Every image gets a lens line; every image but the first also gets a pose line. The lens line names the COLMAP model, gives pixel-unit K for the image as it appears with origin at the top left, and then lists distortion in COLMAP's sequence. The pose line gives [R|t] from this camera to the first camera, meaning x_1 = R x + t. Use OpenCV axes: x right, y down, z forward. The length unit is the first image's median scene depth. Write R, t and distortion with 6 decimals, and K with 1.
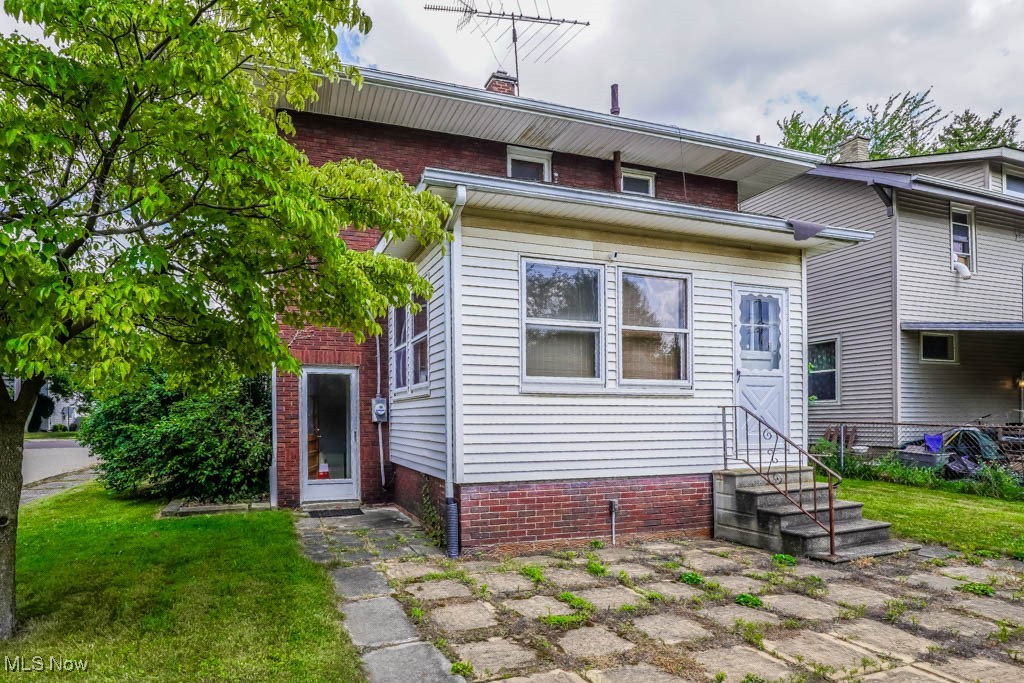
lens RADIAL K [[542.4, 0, 523.2], [0, 542.4, 339.4], [0, 0, 1]] dist [-0.027806, 0.000218]
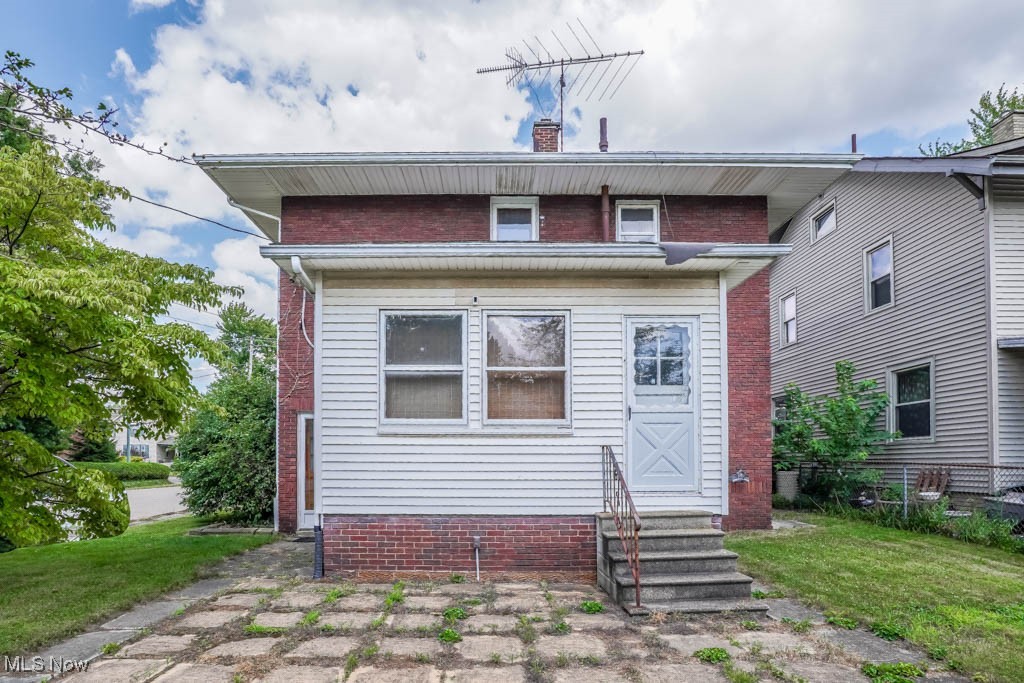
lens RADIAL K [[542.4, 0, 511.8], [0, 542.4, 370.0], [0, 0, 1]] dist [-0.035325, 0.000683]
pose [[0.949457, -0.048349, -0.310150, 0.516502], [0.042475, 0.998768, -0.025670, 0.007960], [0.311009, 0.011199, 0.950341, 0.035482]]
